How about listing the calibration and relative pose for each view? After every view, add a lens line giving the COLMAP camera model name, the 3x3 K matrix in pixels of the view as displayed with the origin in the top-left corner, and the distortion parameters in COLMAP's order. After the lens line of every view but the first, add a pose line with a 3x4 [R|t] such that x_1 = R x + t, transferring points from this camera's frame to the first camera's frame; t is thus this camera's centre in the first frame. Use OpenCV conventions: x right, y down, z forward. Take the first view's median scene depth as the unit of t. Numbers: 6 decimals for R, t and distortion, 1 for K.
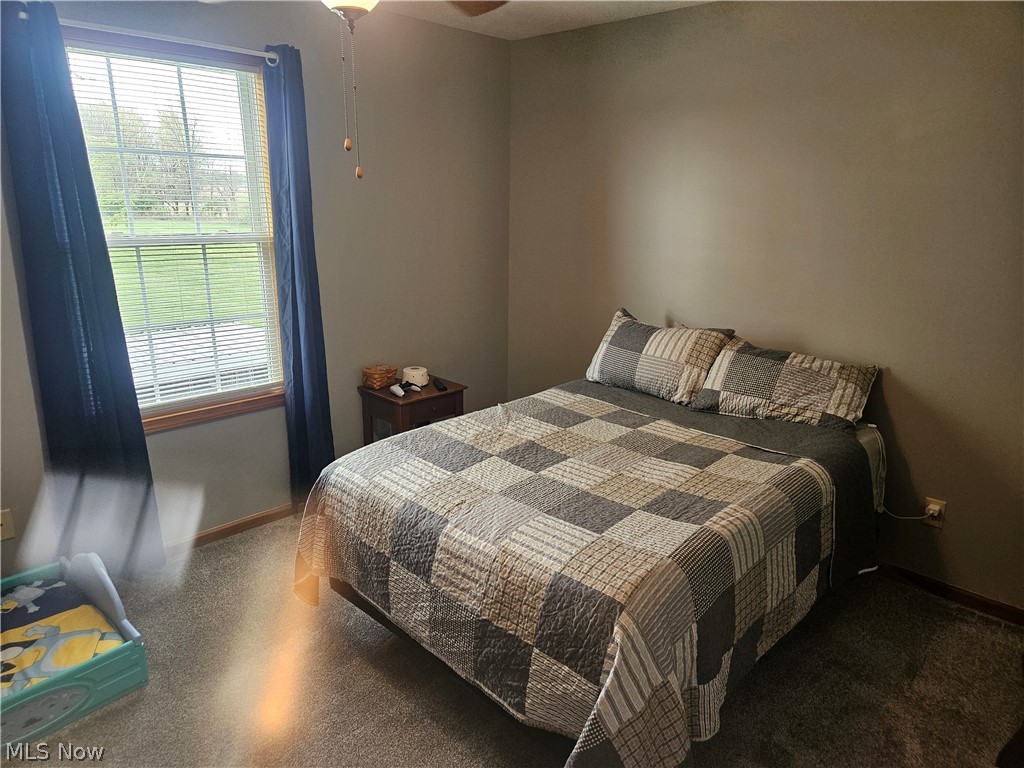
lens RADIAL K [[680.5, 0, 509.1], [0, 680.5, 382.6], [0, 0, 1]] dist [0.068942, -0.049798]
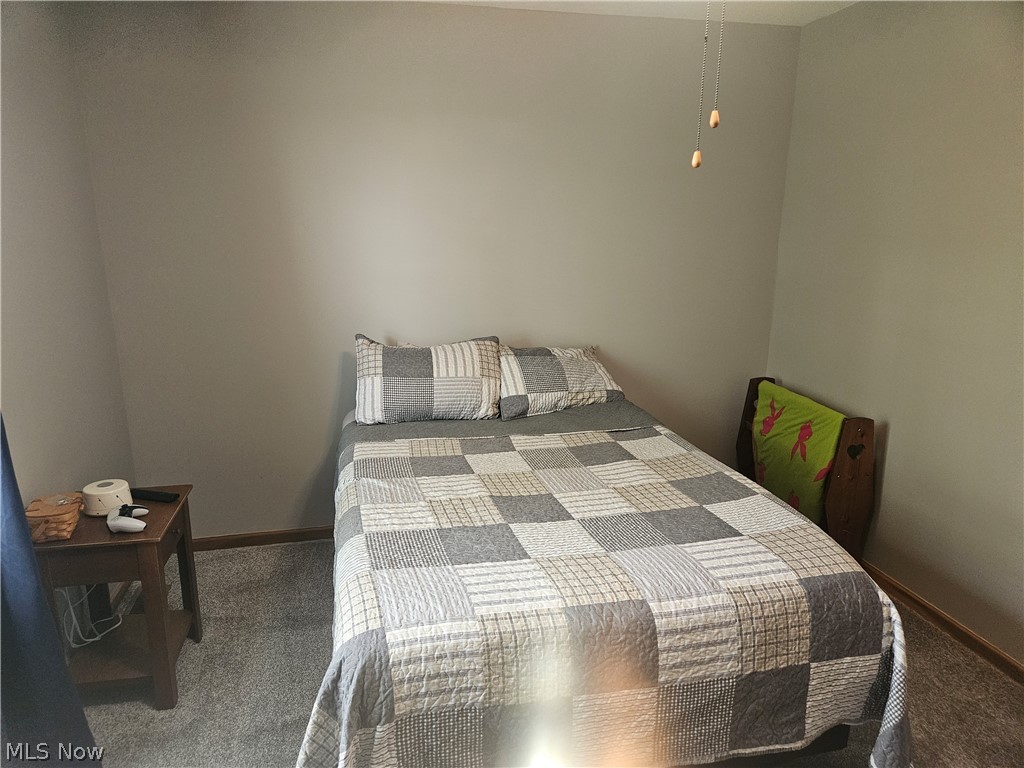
lens RADIAL K [[680.5, 0, 507.7], [0, 680.5, 386.0], [0, 0, 1]] dist [0.068942, -0.049798]
pose [[0.552936, -0.211002, 0.806064, -0.668383], [0.226957, 0.968966, 0.097959, -0.134897], [-0.801718, 0.128777, 0.583665, 0.540420]]
